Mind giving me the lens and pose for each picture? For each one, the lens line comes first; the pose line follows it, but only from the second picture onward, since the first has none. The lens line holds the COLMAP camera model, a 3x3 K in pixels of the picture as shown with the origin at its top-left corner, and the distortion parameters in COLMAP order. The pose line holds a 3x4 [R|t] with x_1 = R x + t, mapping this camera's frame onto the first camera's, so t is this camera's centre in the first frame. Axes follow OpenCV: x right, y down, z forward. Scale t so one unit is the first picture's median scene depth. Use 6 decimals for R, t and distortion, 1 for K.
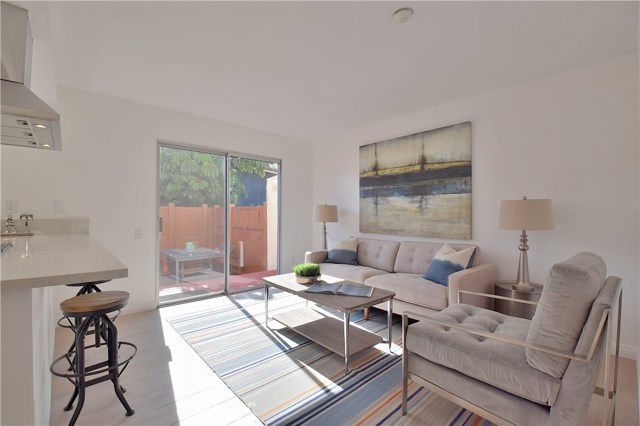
lens RADIAL K [[282.4, 0, 319.8], [0, 282.4, 211.4], [0, 0, 1]] dist [0.018891, -0.028602]
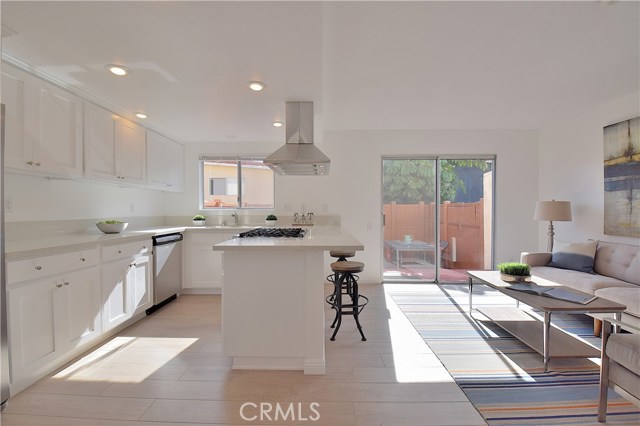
lens RADIAL K [[282.4, 0, 319.8], [0, 282.4, 211.4], [0, 0, 1]] dist [0.018891, -0.028602]
pose [[0.734898, -0.000350, -0.678178, 0.099728], [0.011332, 0.999867, 0.011763, -0.011403], [0.678083, -0.016329, 0.734804, -0.149712]]
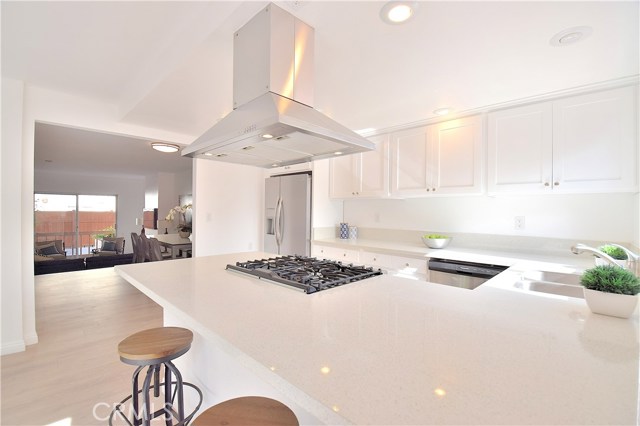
lens RADIAL K [[282.4, 0, 319.8], [0, 282.4, 211.4], [0, 0, 1]] dist [0.018891, -0.028602]
pose [[-0.997996, -0.011179, -0.062281, -0.588248], [-0.010884, 0.999928, -0.005075, -0.043100], [0.062334, -0.004387, -0.998046, 0.911841]]
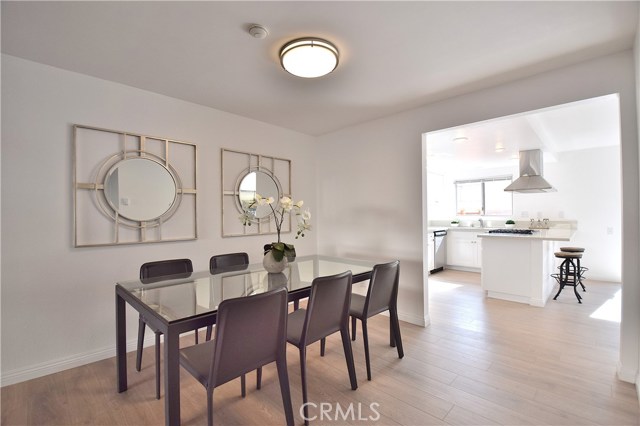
lens RADIAL K [[282.4, 0, 319.8], [0, 282.4, 211.4], [0, 0, 1]] dist [0.018891, -0.028602]
pose [[0.056776, -0.014341, -0.998284, 0.727107], [0.018505, 0.999740, -0.013309, -0.034481], [0.998215, -0.017717, 0.057027, -0.614215]]
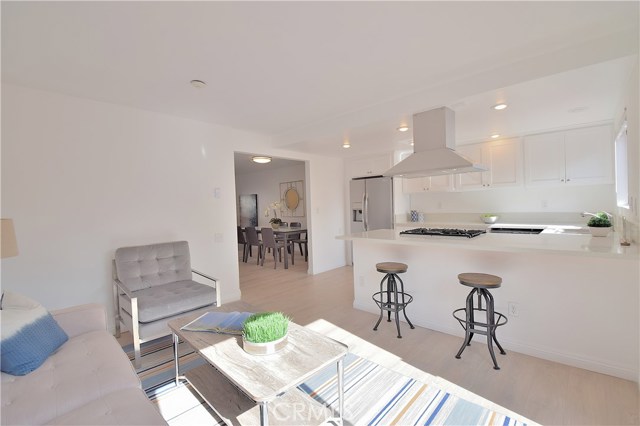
lens RADIAL K [[282.4, 0, 319.8], [0, 282.4, 211.4], [0, 0, 1]] dist [0.018891, -0.028602]
pose [[-0.996417, 0.035469, -0.076775, -0.100088], [0.034058, 0.999227, 0.019612, -0.047566], [0.077411, 0.016927, -0.996856, 1.335843]]
